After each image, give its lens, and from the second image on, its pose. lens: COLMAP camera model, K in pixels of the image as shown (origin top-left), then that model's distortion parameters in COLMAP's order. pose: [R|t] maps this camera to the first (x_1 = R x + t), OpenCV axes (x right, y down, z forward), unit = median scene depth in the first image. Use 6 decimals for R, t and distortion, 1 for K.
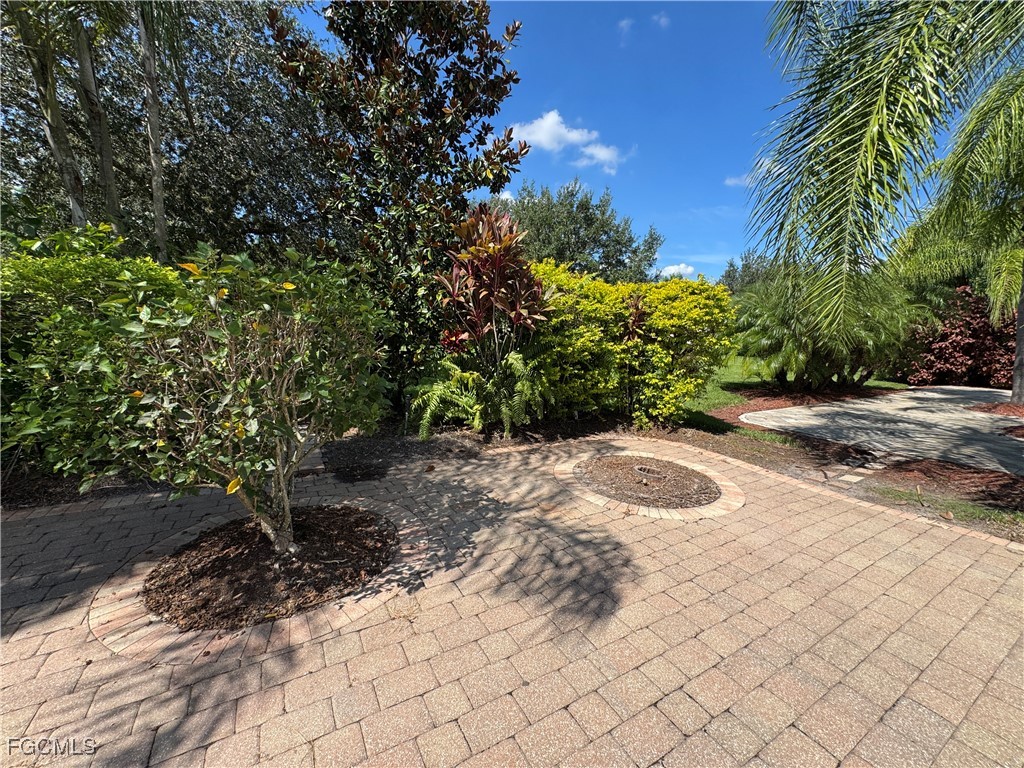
lens RADIAL K [[411.2, 0, 514.3], [0, 411.2, 383.1], [0, 0, 1]] dist [-0.005345, 0.001223]
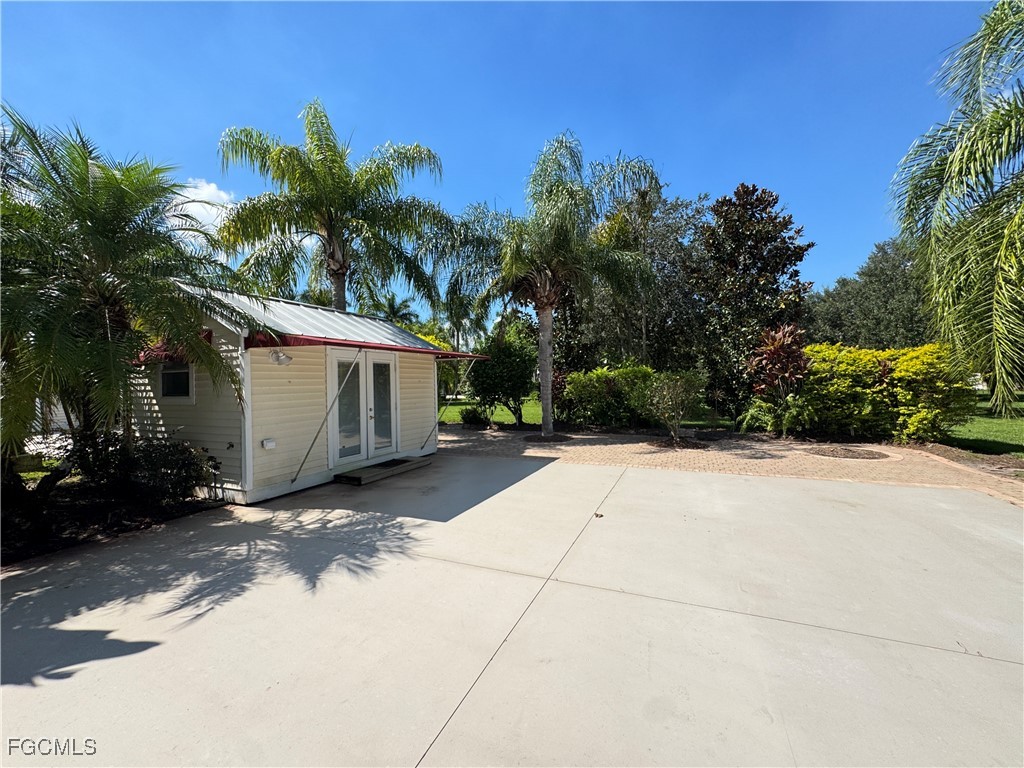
lens RADIAL K [[411.2, 0, 510.2], [0, 411.2, 384.2], [0, 0, 1]] dist [-0.005345, 0.001223]
pose [[0.590571, -0.034488, -0.806248, 0.805268], [-0.075907, 0.992283, -0.098048, 0.178342], [0.803408, 0.119104, 0.583396, -1.264258]]
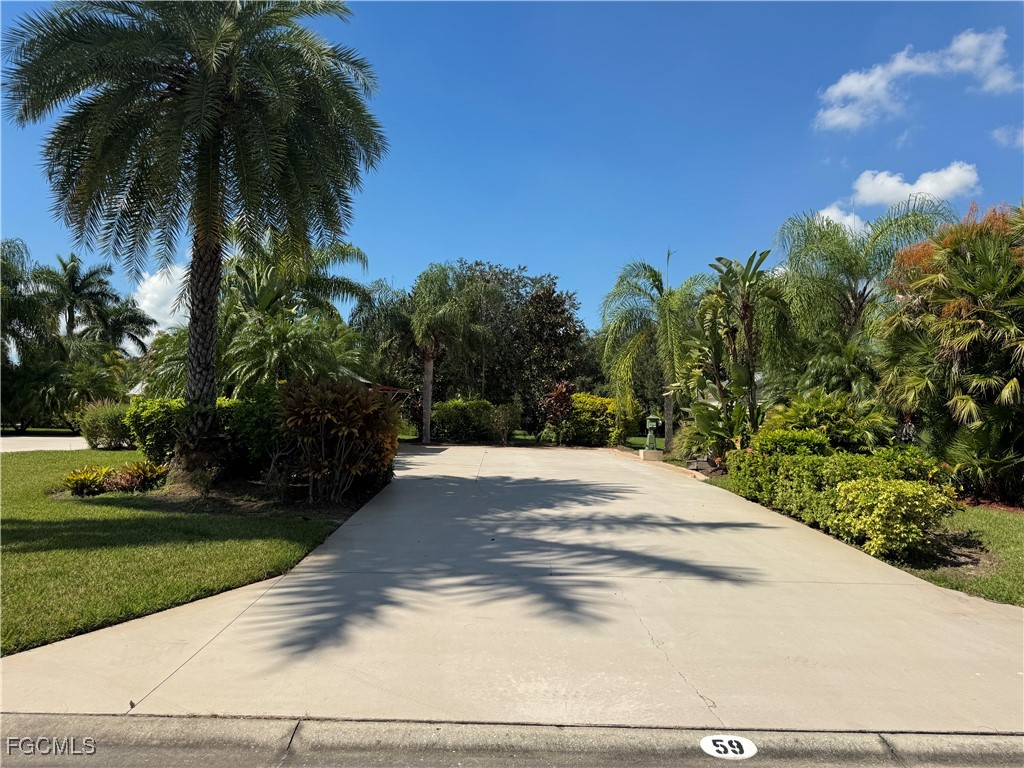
lens RADIAL K [[725.9, 0, 501.4], [0, 725.9, 390.8], [0, 0, 1]] dist [0.056788, -0.052901]
pose [[0.867454, -0.024791, -0.496899, 2.639269], [-0.066679, 0.983954, -0.165495, 0.745801], [0.493028, 0.176692, 0.851882, -4.622492]]
